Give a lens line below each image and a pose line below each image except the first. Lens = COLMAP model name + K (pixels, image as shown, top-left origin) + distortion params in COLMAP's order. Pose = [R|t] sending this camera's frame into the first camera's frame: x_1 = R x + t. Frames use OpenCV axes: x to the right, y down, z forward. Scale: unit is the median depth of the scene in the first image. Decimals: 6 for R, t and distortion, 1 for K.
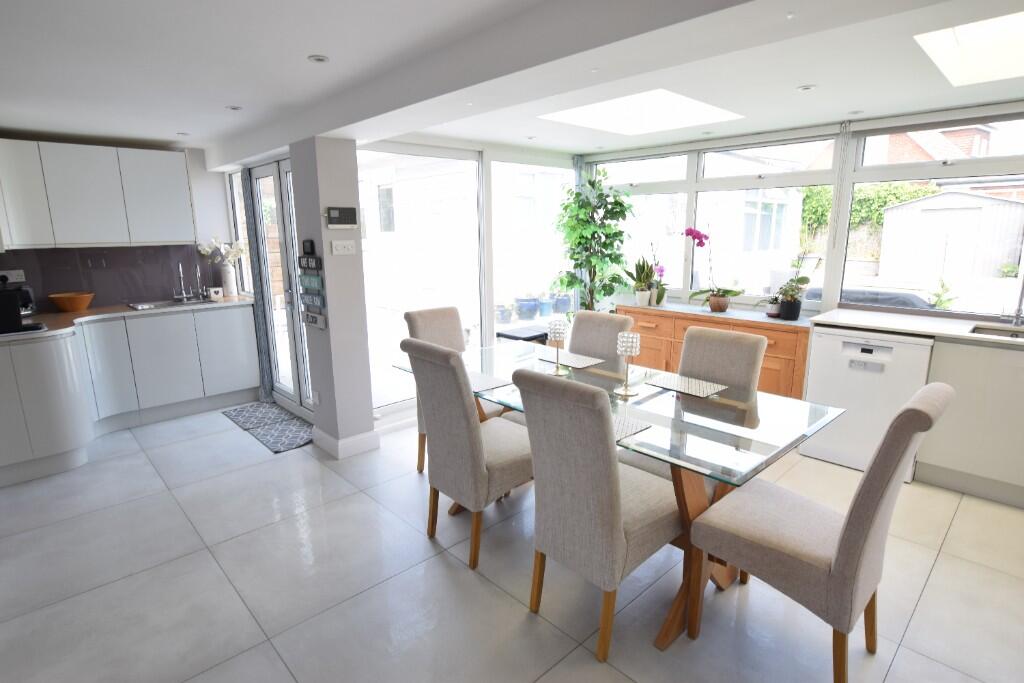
lens RADIAL K [[532.4, 0, 510.3], [0, 532.4, 343.5], [0, 0, 1]] dist [-0.014581, 0.000845]
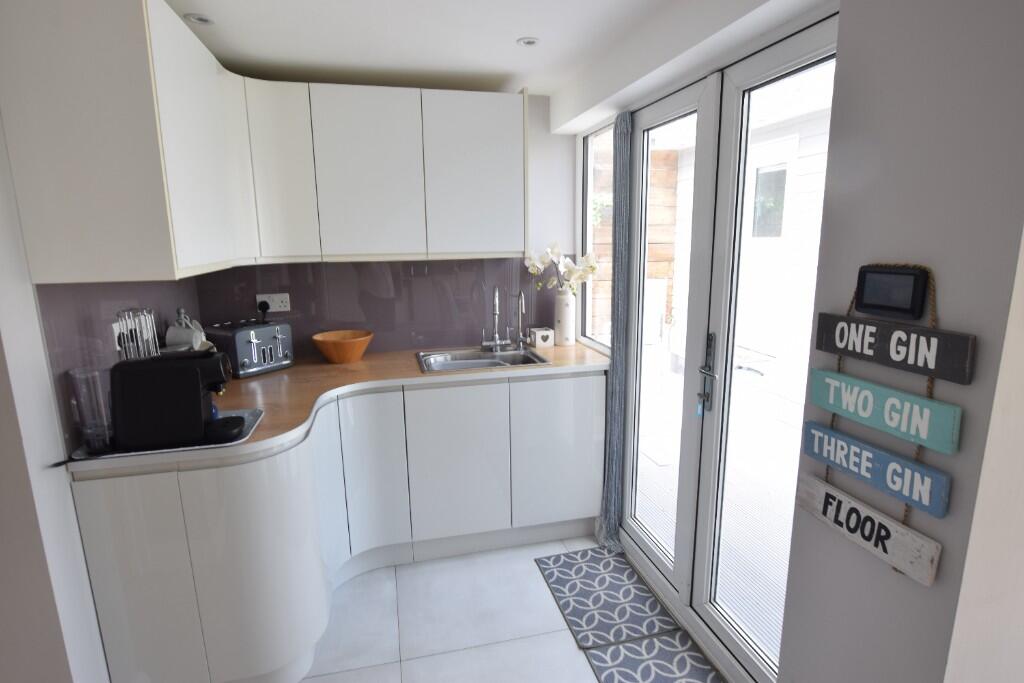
lens RADIAL K [[532.4, 0, 512.5], [0, 532.4, 341.0], [0, 0, 1]] dist [-0.014581, 0.000845]
pose [[0.869598, 0.093414, -0.484843, -0.310487], [-0.099566, 0.994944, 0.013116, -0.101853], [0.483617, 0.036869, 0.874503, 0.483303]]
